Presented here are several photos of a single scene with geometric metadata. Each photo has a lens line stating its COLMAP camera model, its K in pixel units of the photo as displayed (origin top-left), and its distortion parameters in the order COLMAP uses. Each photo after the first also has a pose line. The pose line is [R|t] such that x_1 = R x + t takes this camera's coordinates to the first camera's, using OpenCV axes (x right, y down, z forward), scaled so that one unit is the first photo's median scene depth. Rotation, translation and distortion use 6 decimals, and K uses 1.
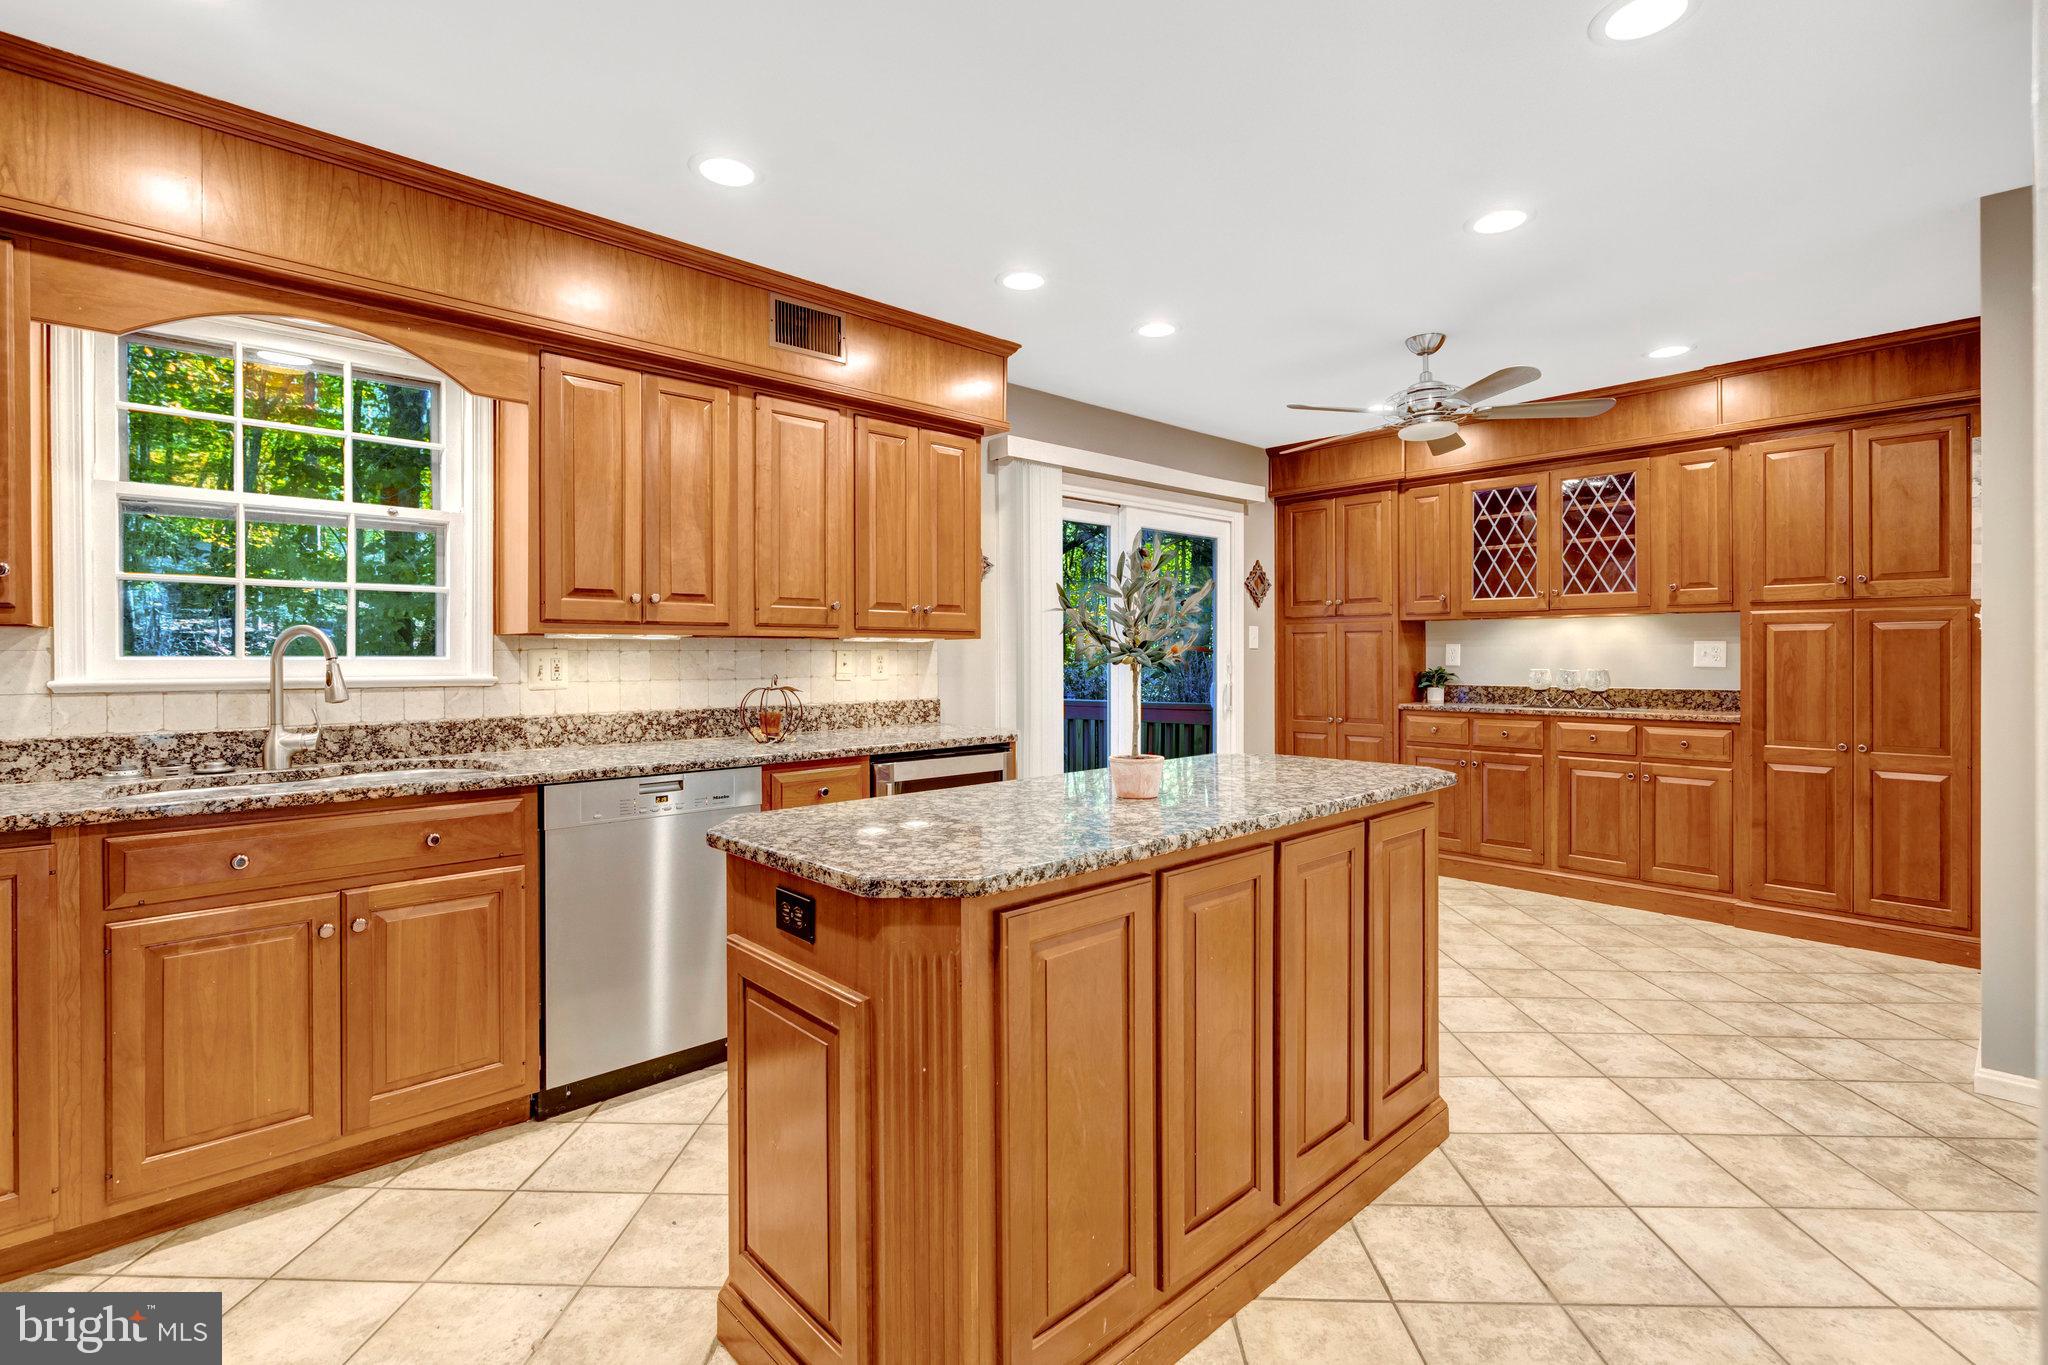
lens RADIAL K [[945.6, 0, 1027.0], [0, 945.6, 666.5], [0, 0, 1]] dist [-0.000543, 0.000429]
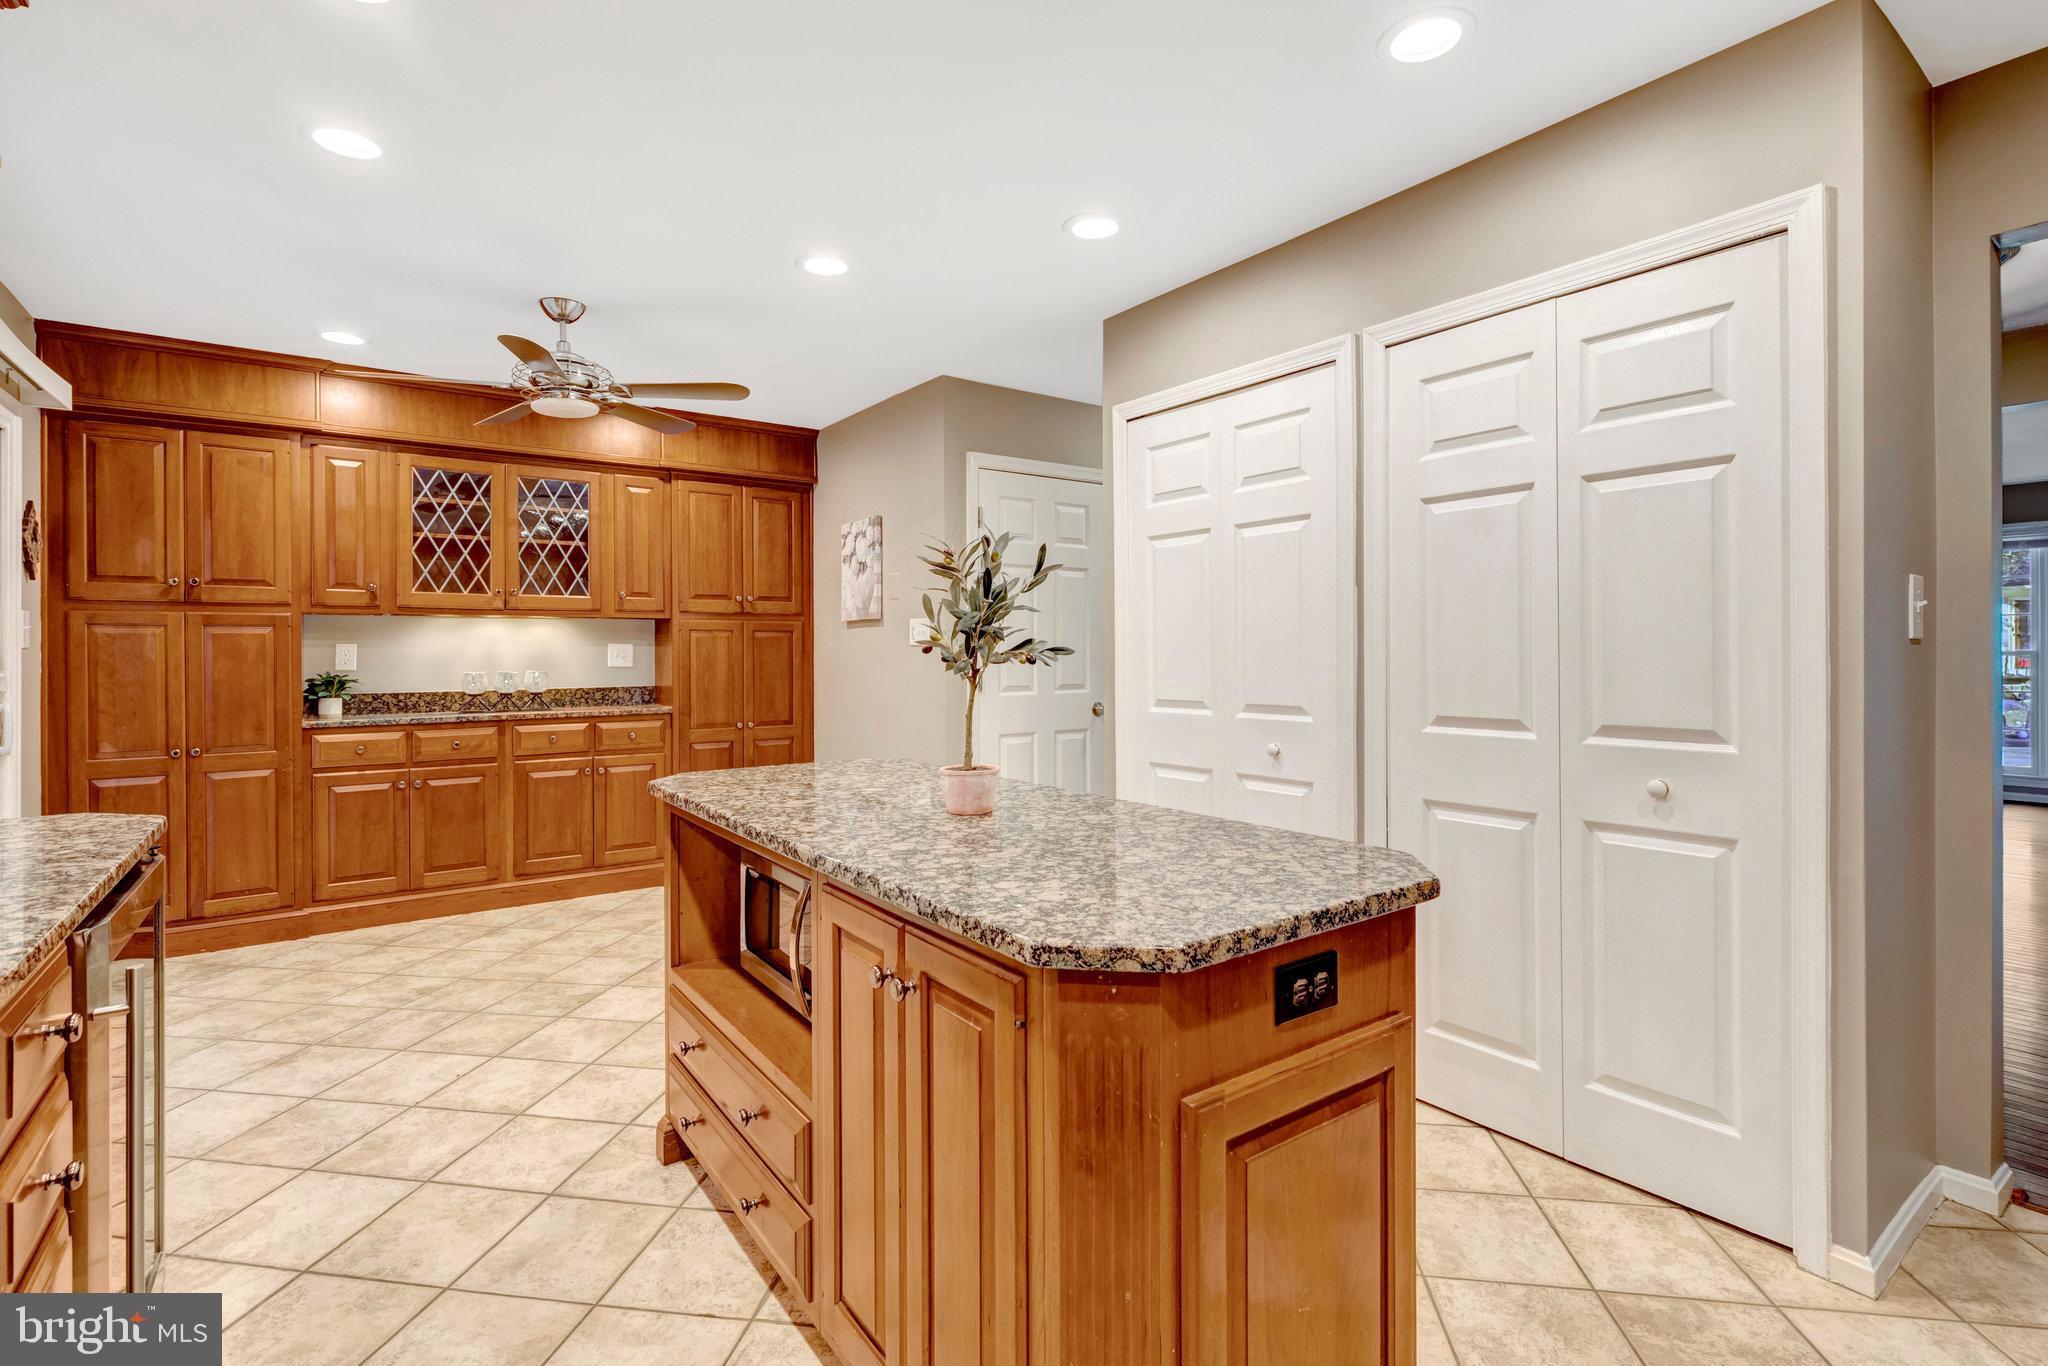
lens RADIAL K [[945.6, 0, 1029.6], [0, 945.6, 660.6], [0, 0, 1]] dist [-0.000543, 0.000429]
pose [[0.126084, -0.005037, 0.992007, -0.342940], [0.015878, 0.999869, 0.003059, -0.002711], [-0.991892, 0.015366, 0.126148, 0.372931]]
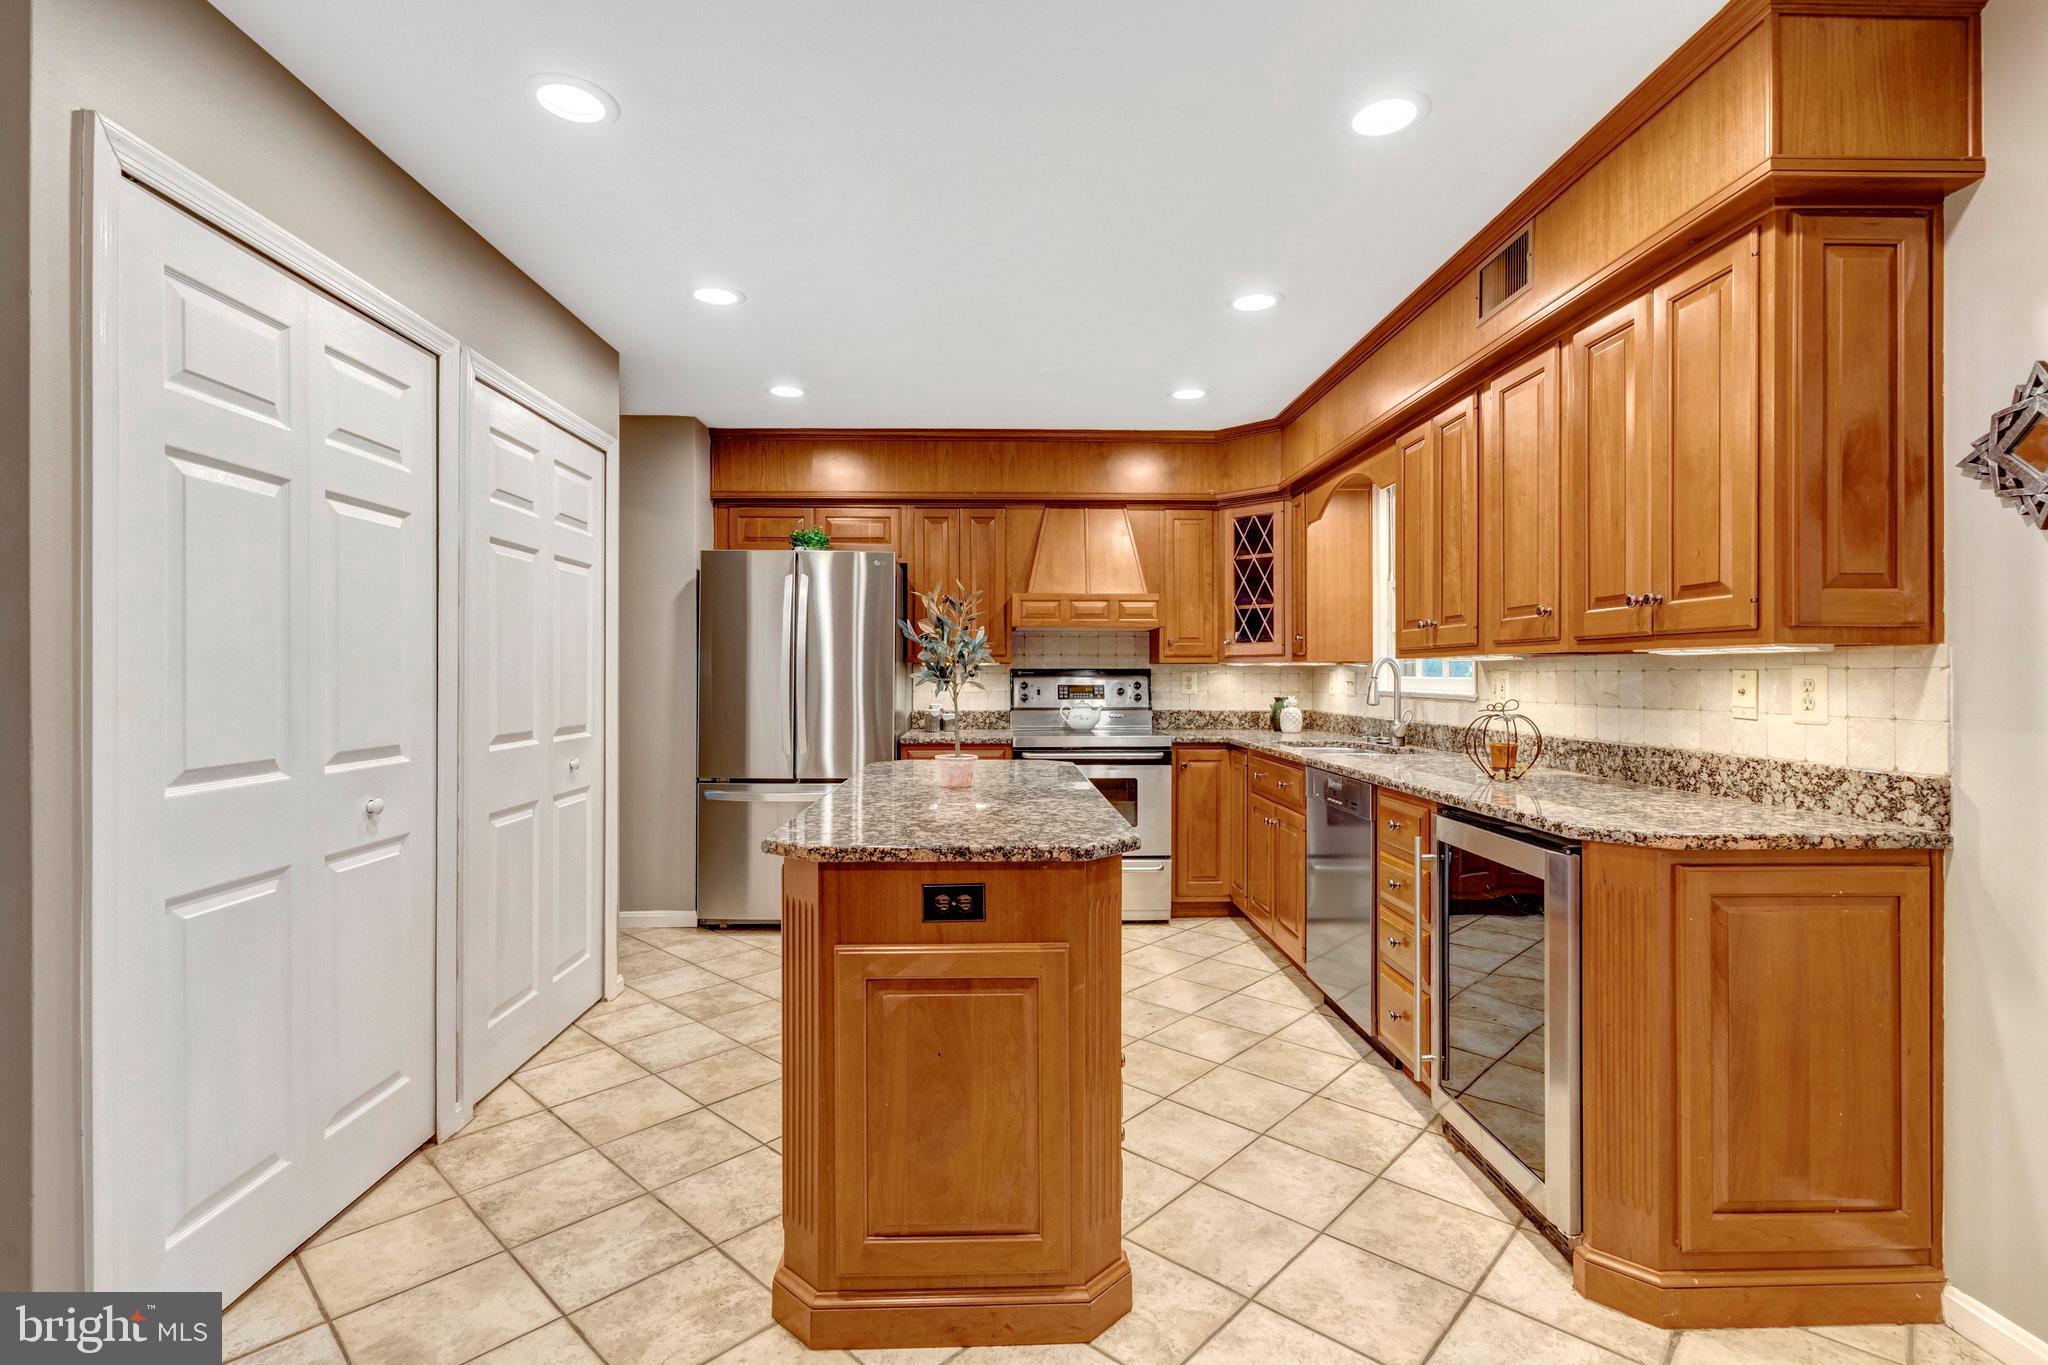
lens RADIAL K [[945.6, 0, 1016.1], [0, 945.6, 675.9], [0, 0, 1]] dist [-0.000543, 0.000429]
pose [[-0.669969, 0.002886, -0.742384, 0.461229], [-0.007561, 0.999914, 0.010711, -0.012803], [0.742351, 0.012789, -0.669889, 0.866916]]
